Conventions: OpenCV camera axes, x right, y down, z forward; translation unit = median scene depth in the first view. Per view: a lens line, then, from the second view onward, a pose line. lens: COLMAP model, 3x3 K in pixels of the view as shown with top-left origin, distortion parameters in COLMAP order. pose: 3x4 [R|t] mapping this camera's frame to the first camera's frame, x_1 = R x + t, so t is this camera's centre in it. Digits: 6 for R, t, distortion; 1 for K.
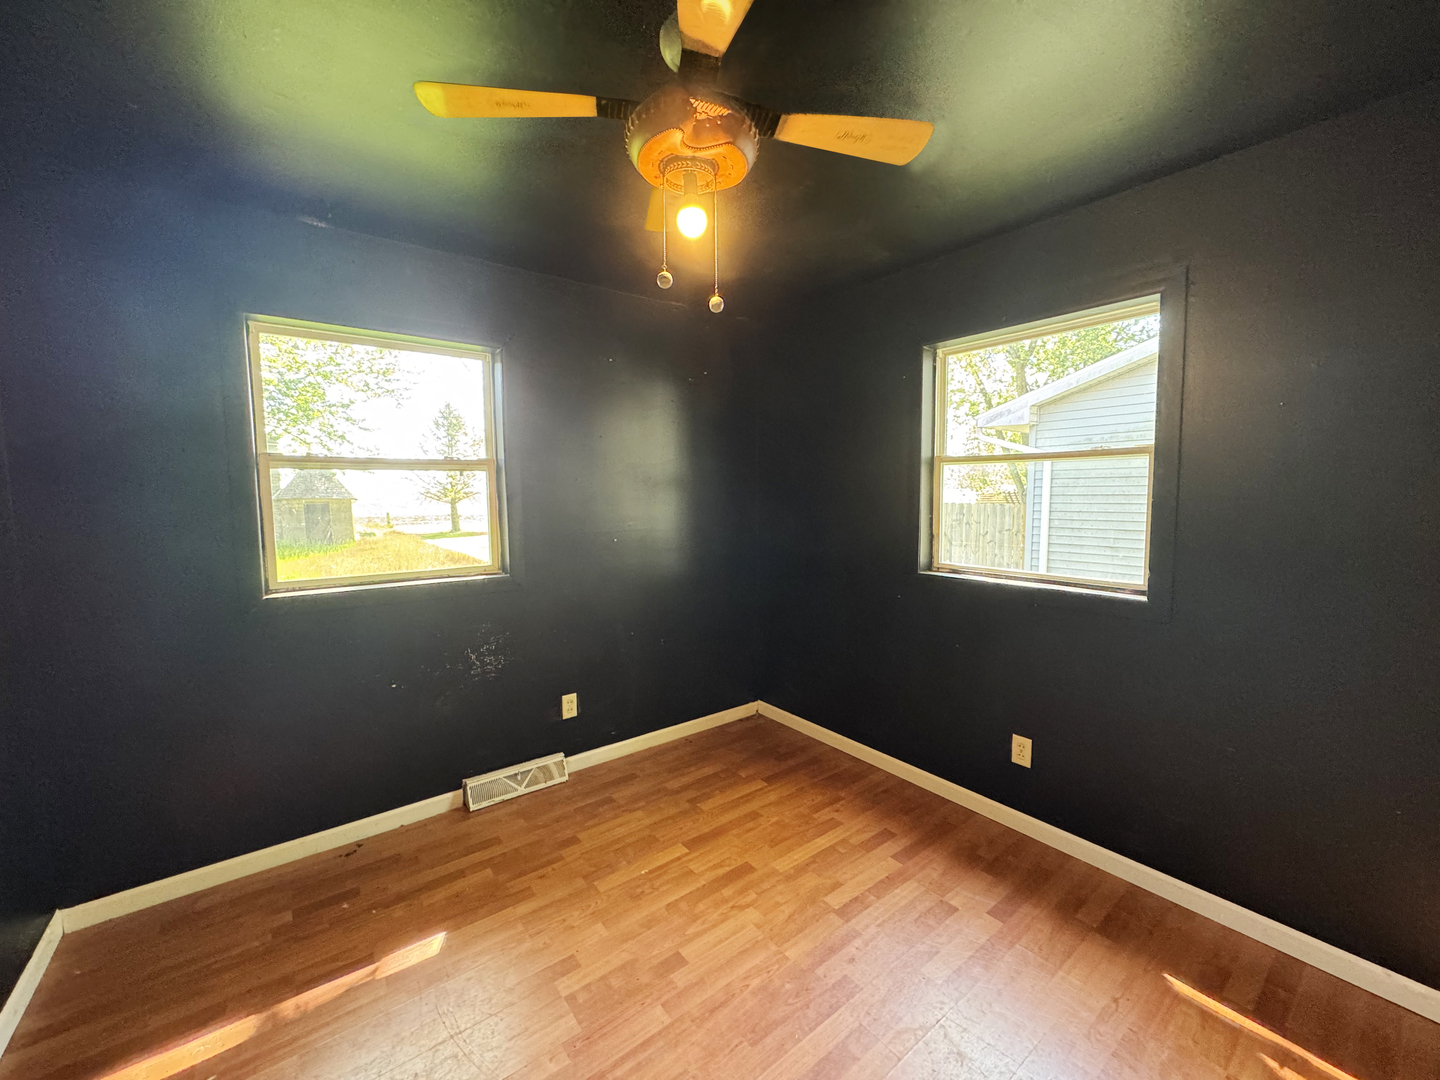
lens RADIAL K [[574.8, 0, 718.8], [0, 574.8, 539.1], [0, 0, 1]] dist [-0.004400, -0.000200]
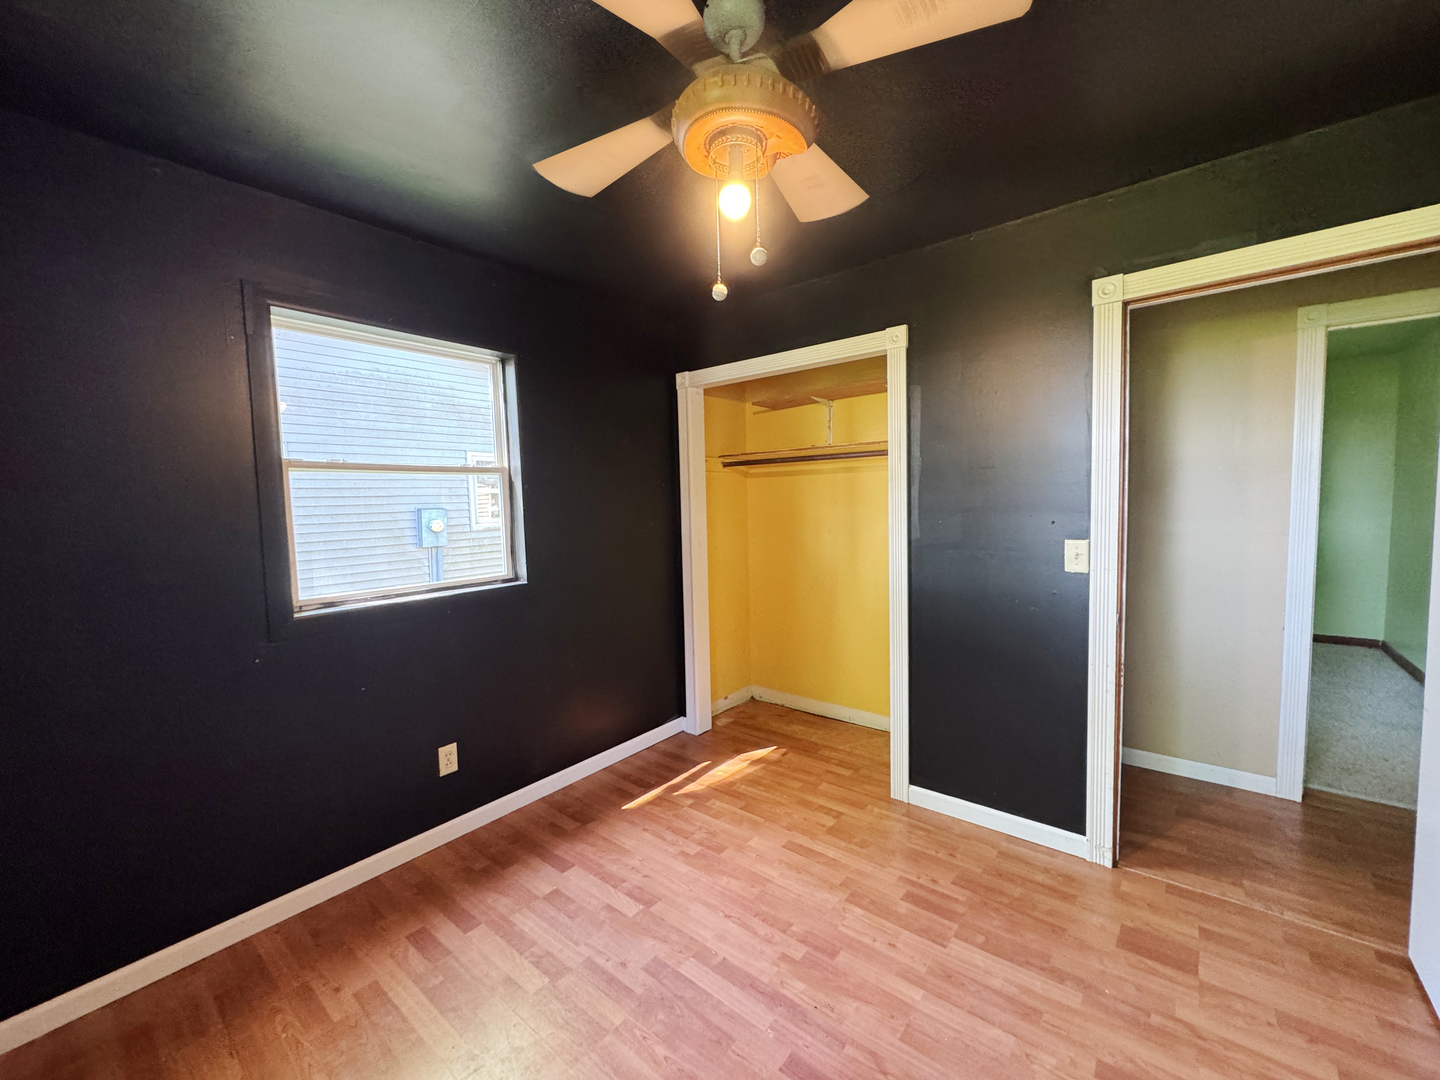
lens RADIAL K [[574.8, 0, 718.8], [0, 574.8, 539.1], [0, 0, 1]] dist [-0.004400, -0.000200]
pose [[-0.232358, -0.051435, 0.971269, -0.672032], [0.111544, 0.990603, 0.079144, -0.051710], [-0.966213, 0.126729, -0.224437, 0.887335]]
